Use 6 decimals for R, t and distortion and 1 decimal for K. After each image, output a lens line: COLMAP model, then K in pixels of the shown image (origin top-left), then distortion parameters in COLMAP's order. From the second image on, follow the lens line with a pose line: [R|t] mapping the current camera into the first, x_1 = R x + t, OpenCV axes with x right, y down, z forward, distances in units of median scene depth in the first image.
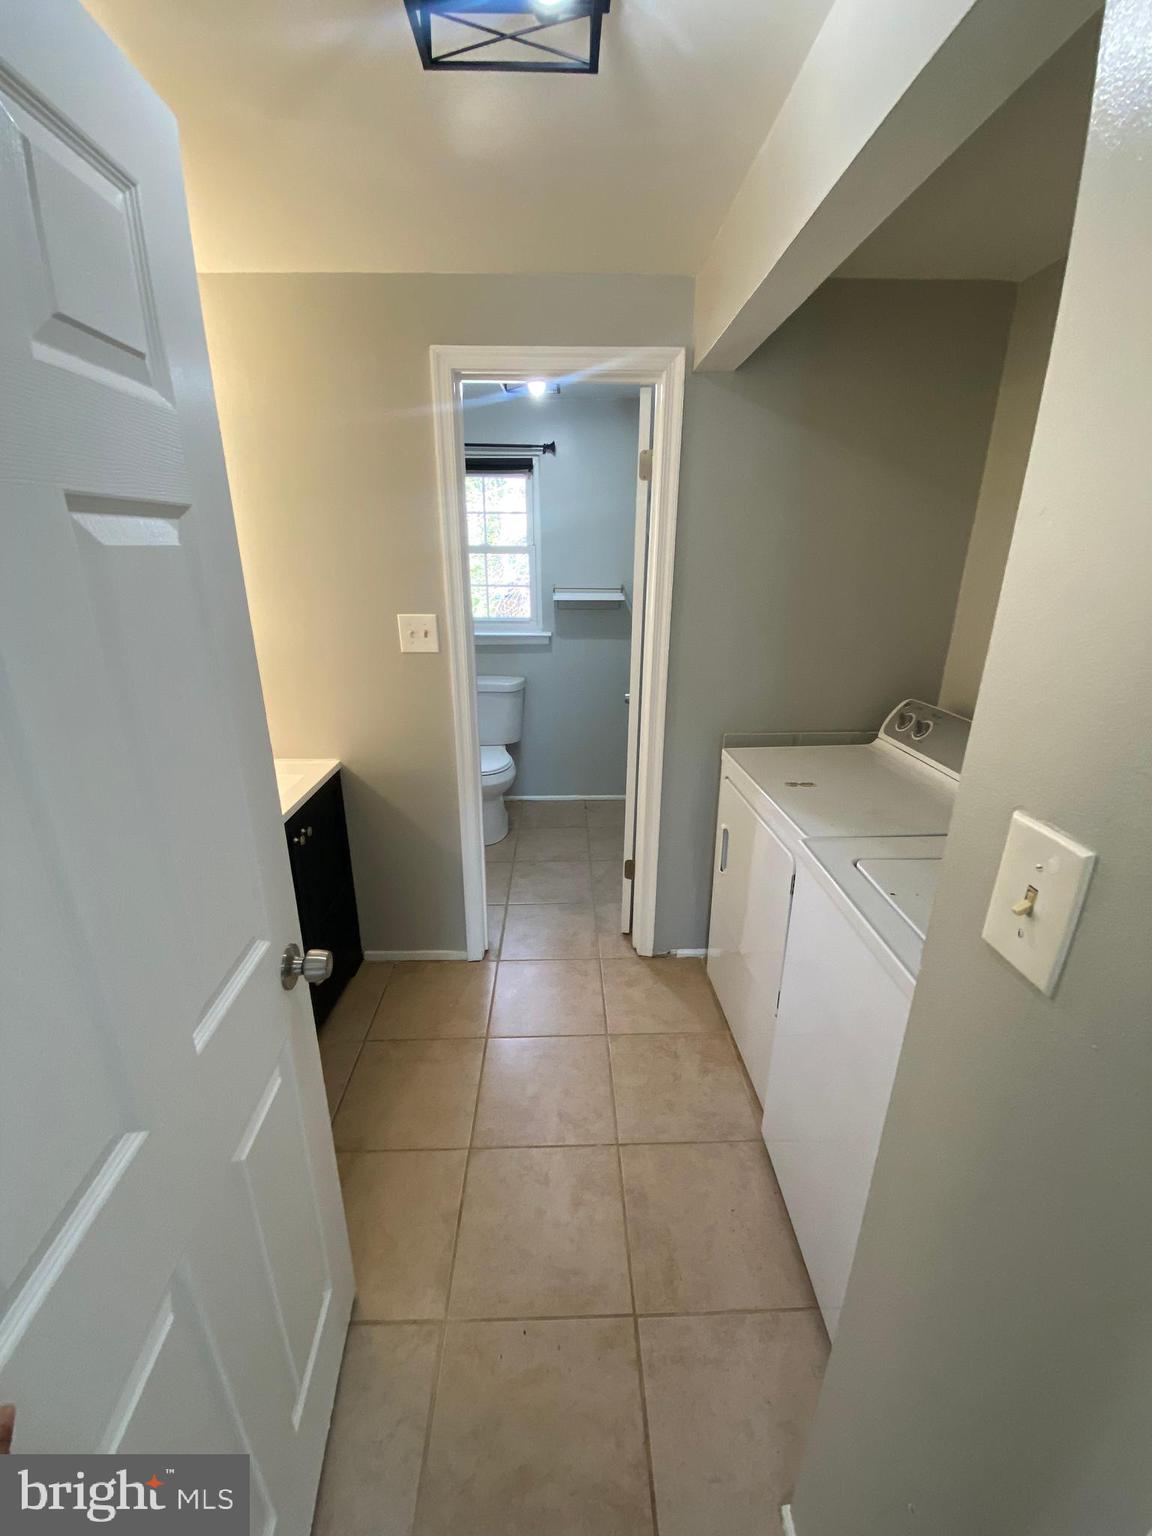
lens RADIAL K [[617.5, 0, 579.9], [0, 617.5, 764.7], [0, 0, 1]] dist [0.008898, -0.017186]
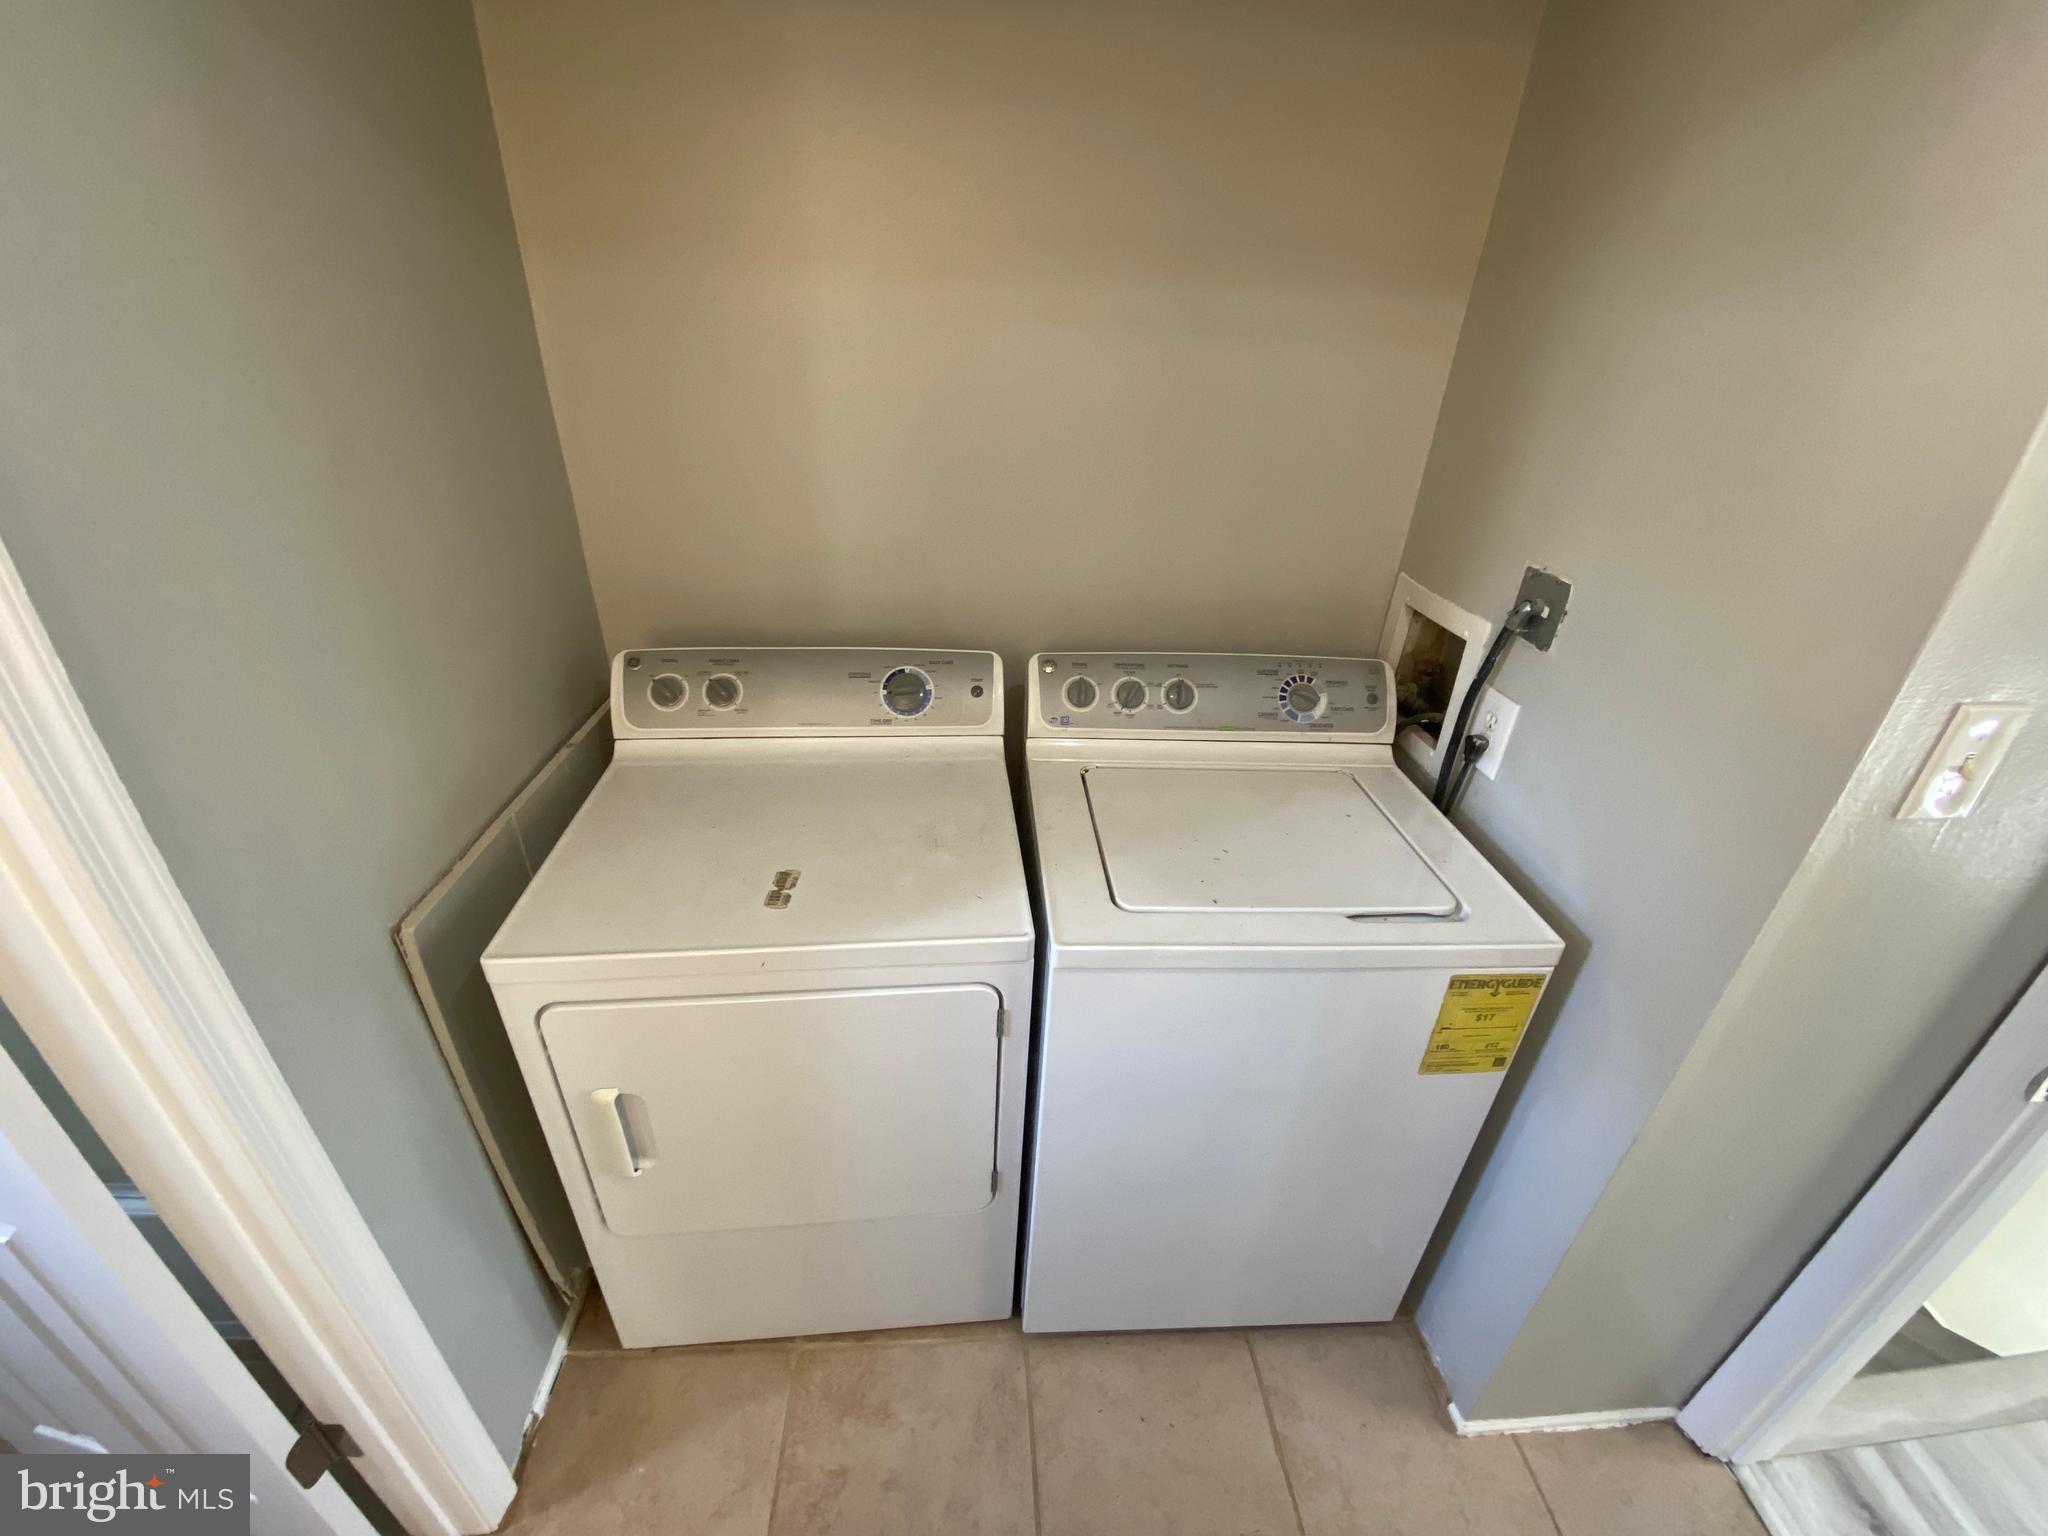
lens RADIAL K [[817.5, 0, 1021.7], [0, 817.5, 778.4], [0, 0, 1]] dist [0.008121, -0.014080]
pose [[-0.028409, -0.491175, 0.870598, -0.142811], [0.302319, 0.825939, 0.475844, -0.252534], [-0.952783, 0.276717, 0.125027, 0.632730]]
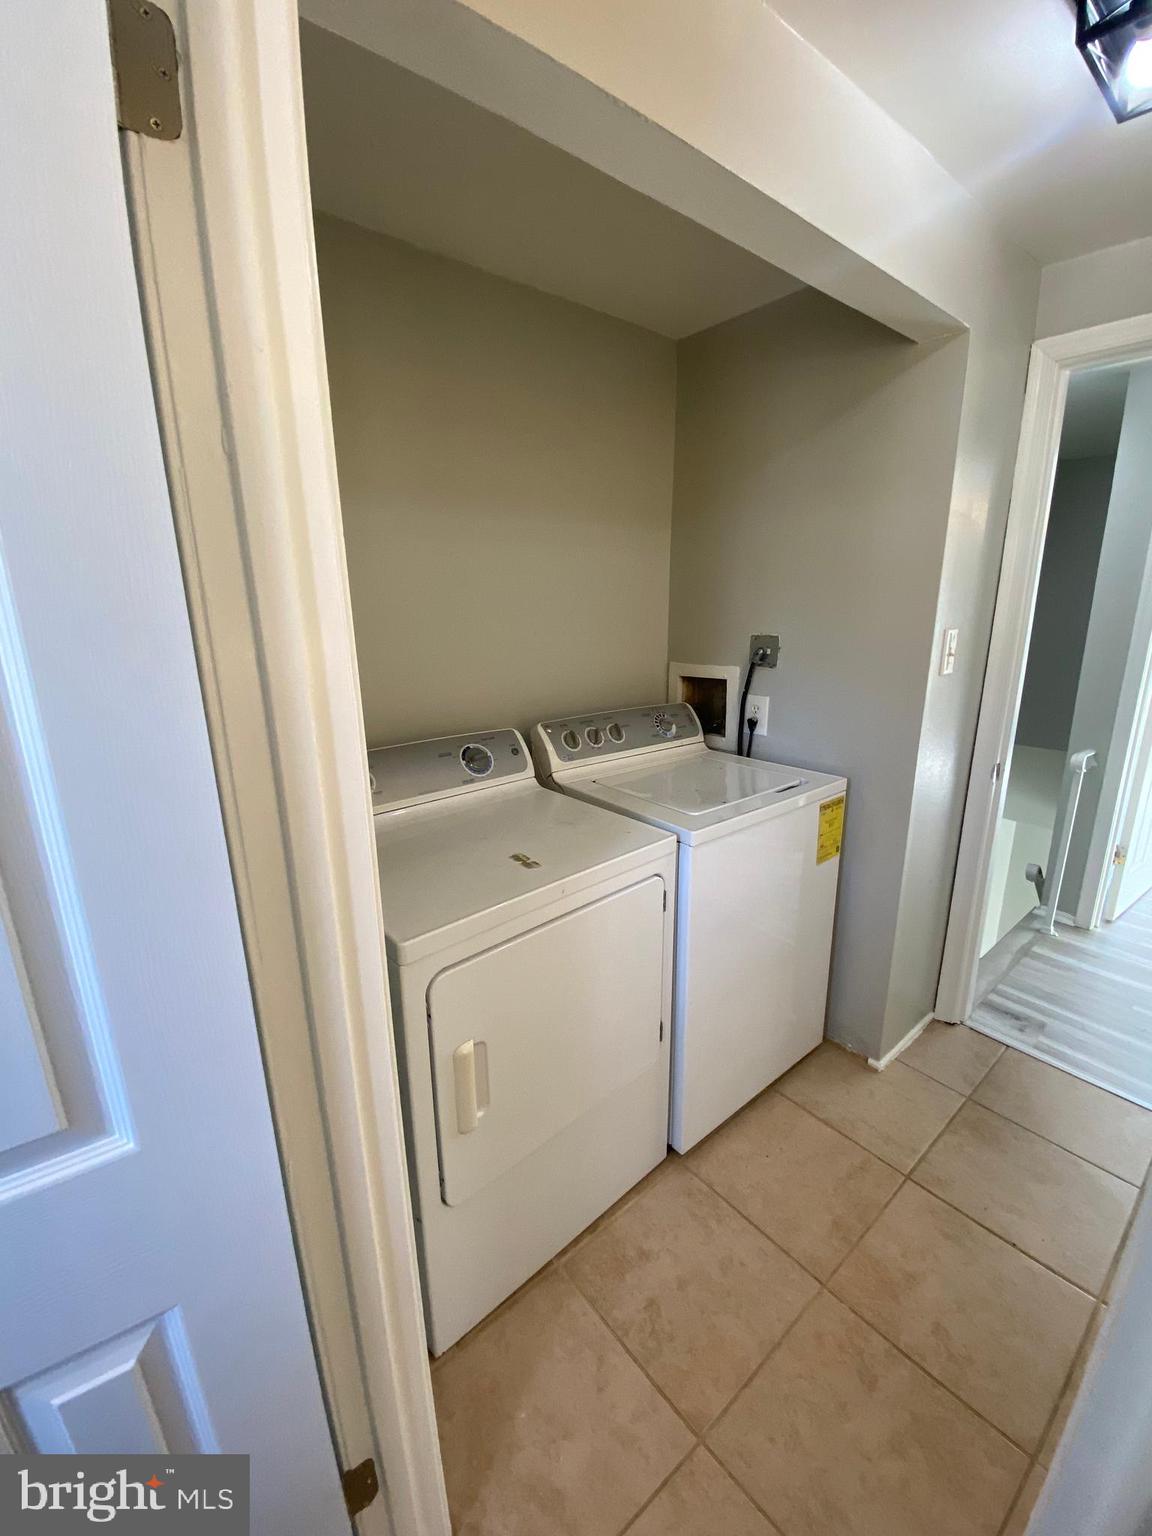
lens RADIAL K [[617.5, 0, 579.9], [0, 617.5, 764.7], [0, 0, 1]] dist [0.008898, -0.017186]
pose [[-0.614788, -0.191665, 0.765049, -0.185466], [0.277901, 0.855167, 0.437561, -0.317948], [-0.738110, 0.481615, -0.472483, 1.094436]]
